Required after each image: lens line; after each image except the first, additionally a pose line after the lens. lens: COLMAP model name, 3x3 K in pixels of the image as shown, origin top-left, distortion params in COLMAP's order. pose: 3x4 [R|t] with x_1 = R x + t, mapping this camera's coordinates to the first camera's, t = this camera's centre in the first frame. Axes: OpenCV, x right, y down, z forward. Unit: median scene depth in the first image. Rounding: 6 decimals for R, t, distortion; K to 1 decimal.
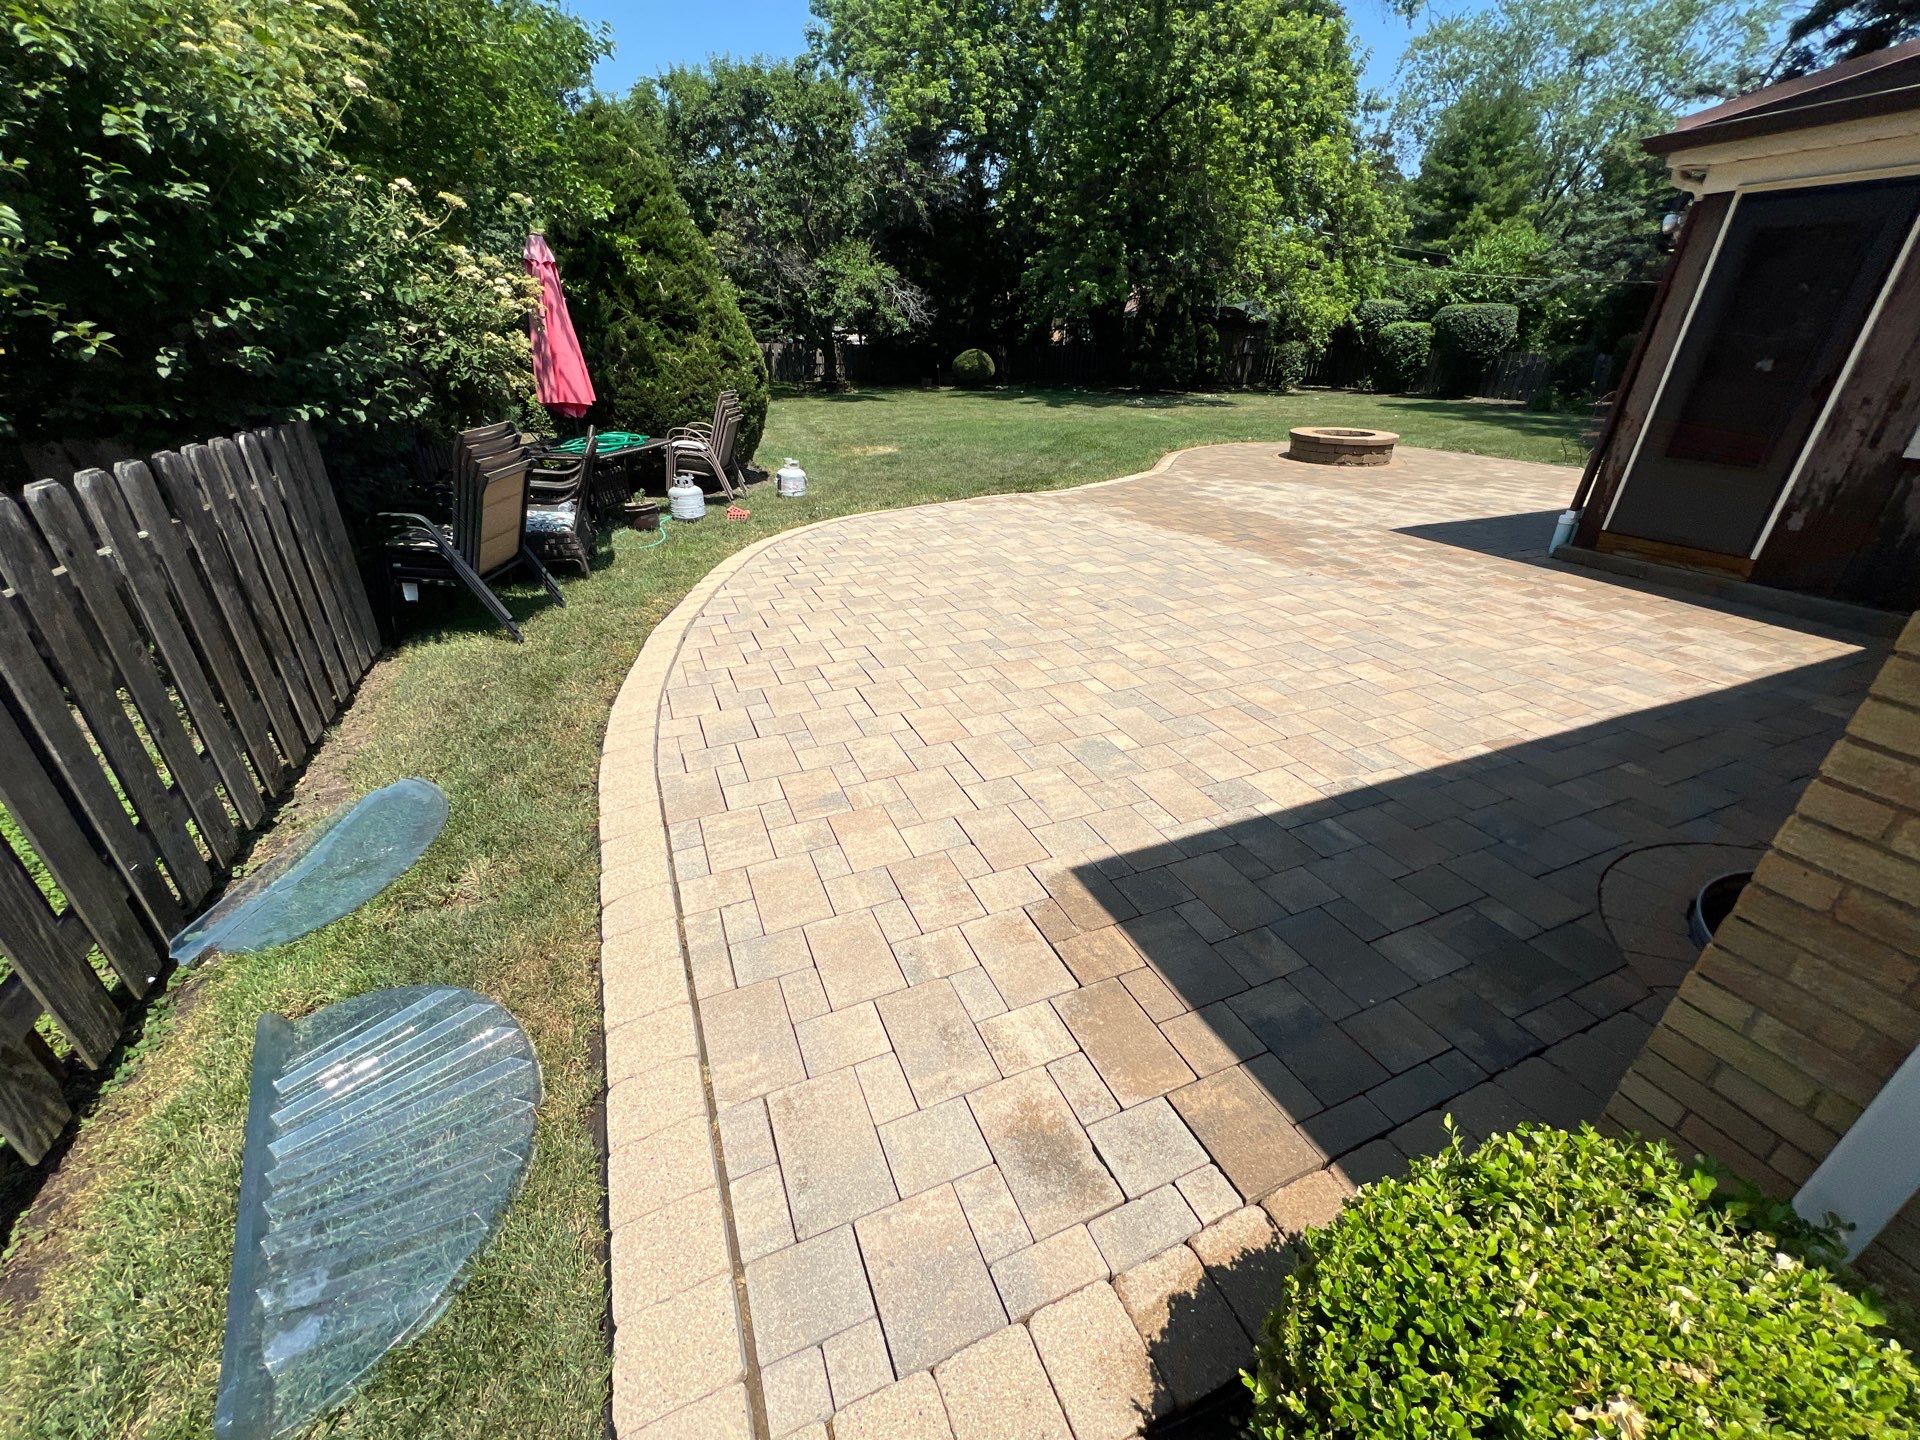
lens RADIAL K [[767.0, 0, 953.5], [0, 767.0, 724.6], [0, 0, 1]] dist [0.000394, -0.000461]
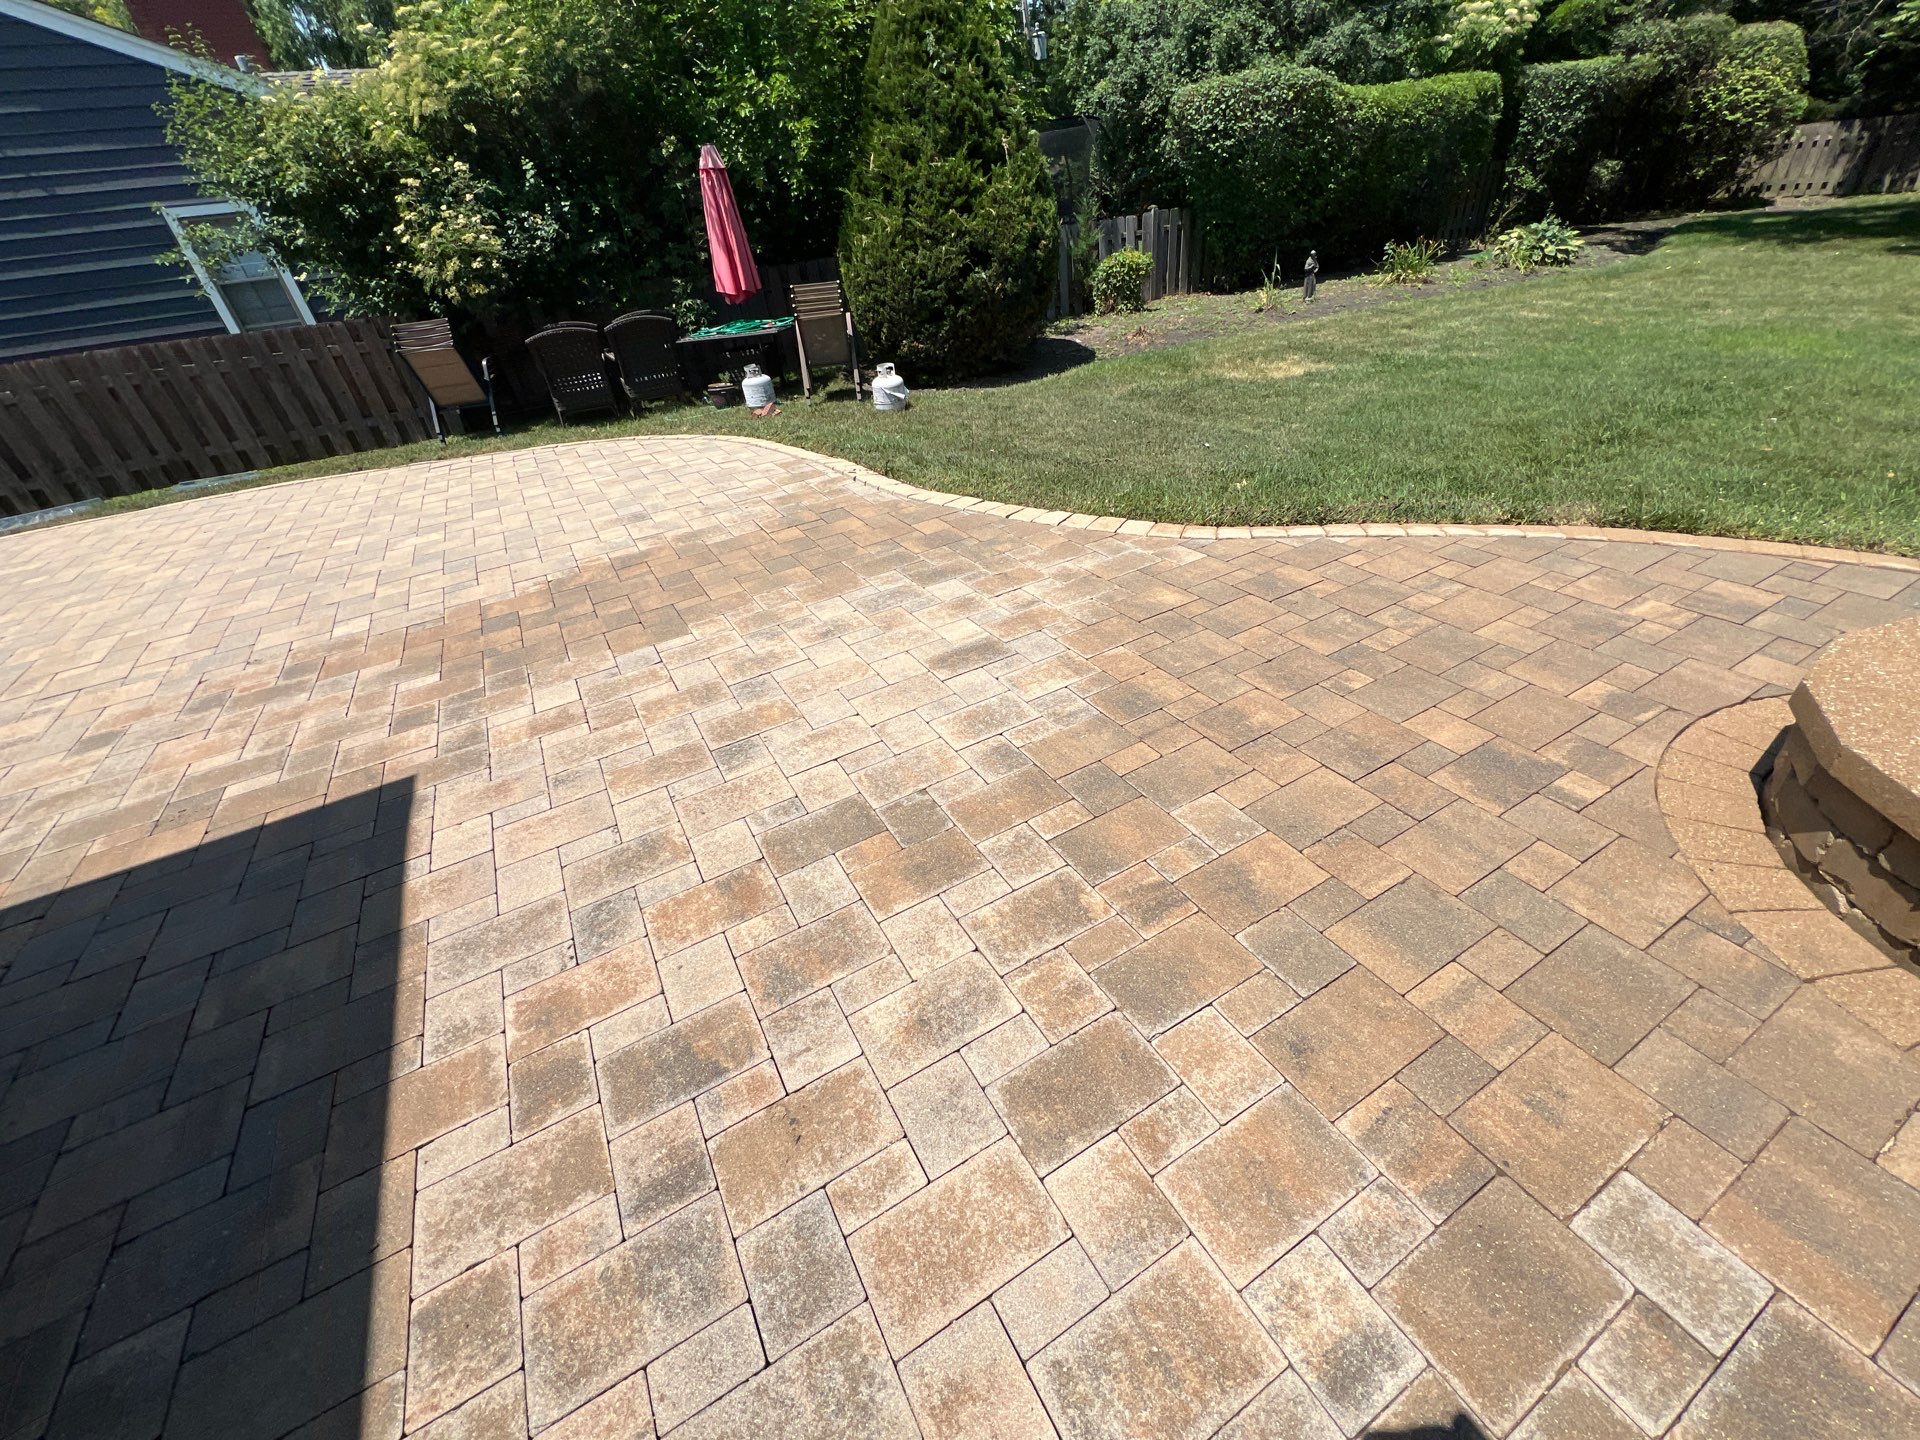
lens RADIAL K [[767.0, 0, 958.5], [0, 767.0, 721.5], [0, 0, 1]] dist [0.000394, -0.000461]
pose [[0.109553, 0.538398, -0.835539, 0.612352], [-0.362687, 0.804294, 0.470711, -0.378774], [0.925449, 0.251471, 0.283383, 0.764727]]
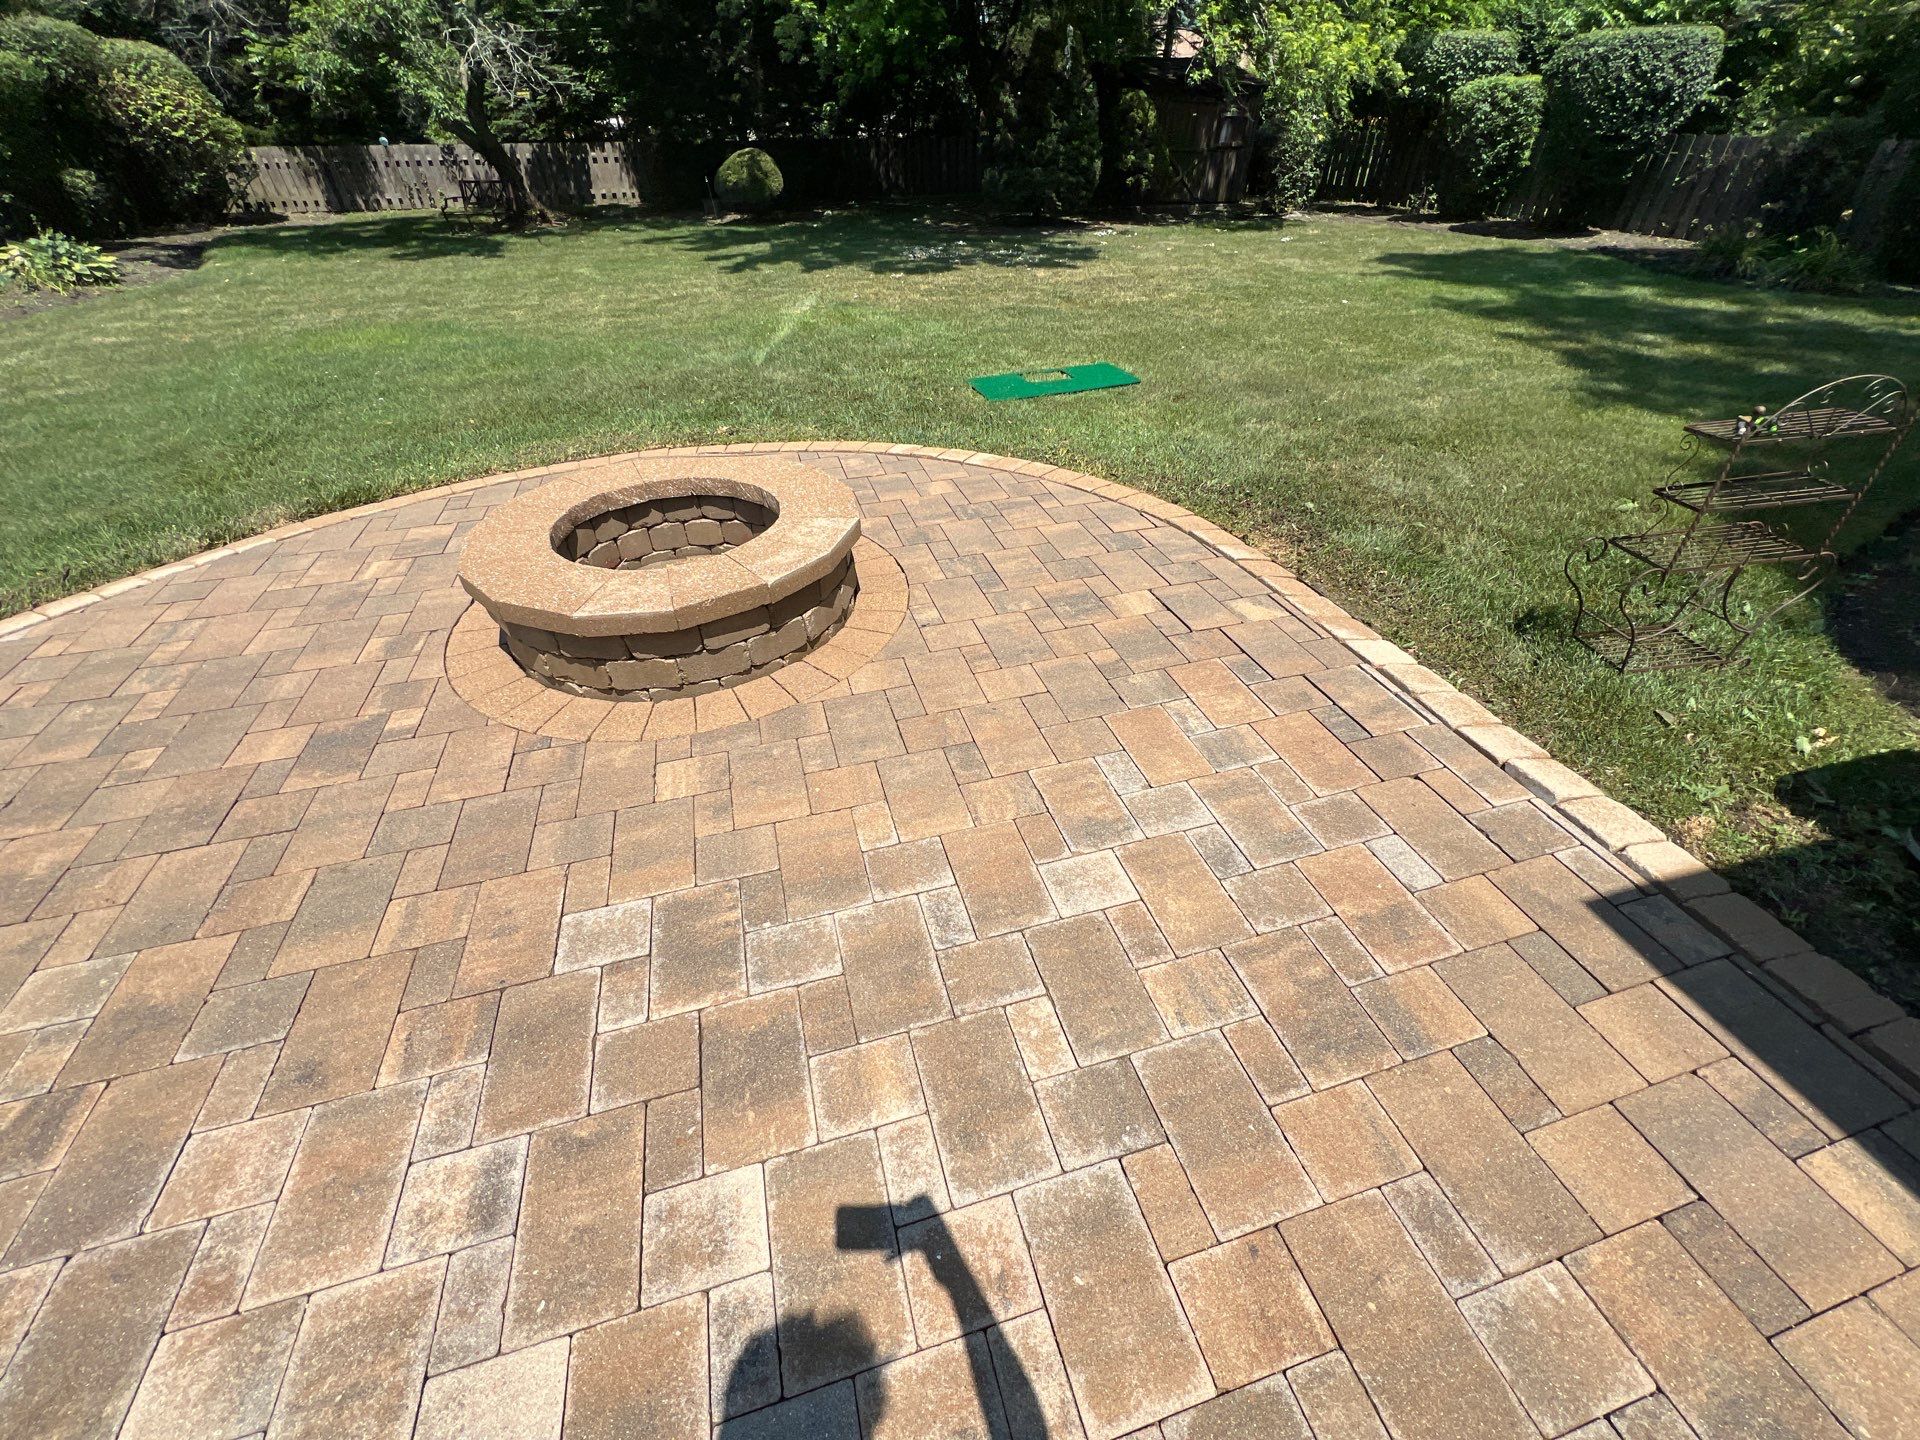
lens RADIAL K [[767.0, 0, 956.4], [0, 767.0, 722.9], [0, 0, 1]] dist [0.000394, -0.000461]
pose [[0.991992, 0.061228, -0.110466, 0.665347], [-0.038715, 0.979941, 0.195489, -0.380737], [0.120219, -0.189647, 0.974465, 0.769283]]
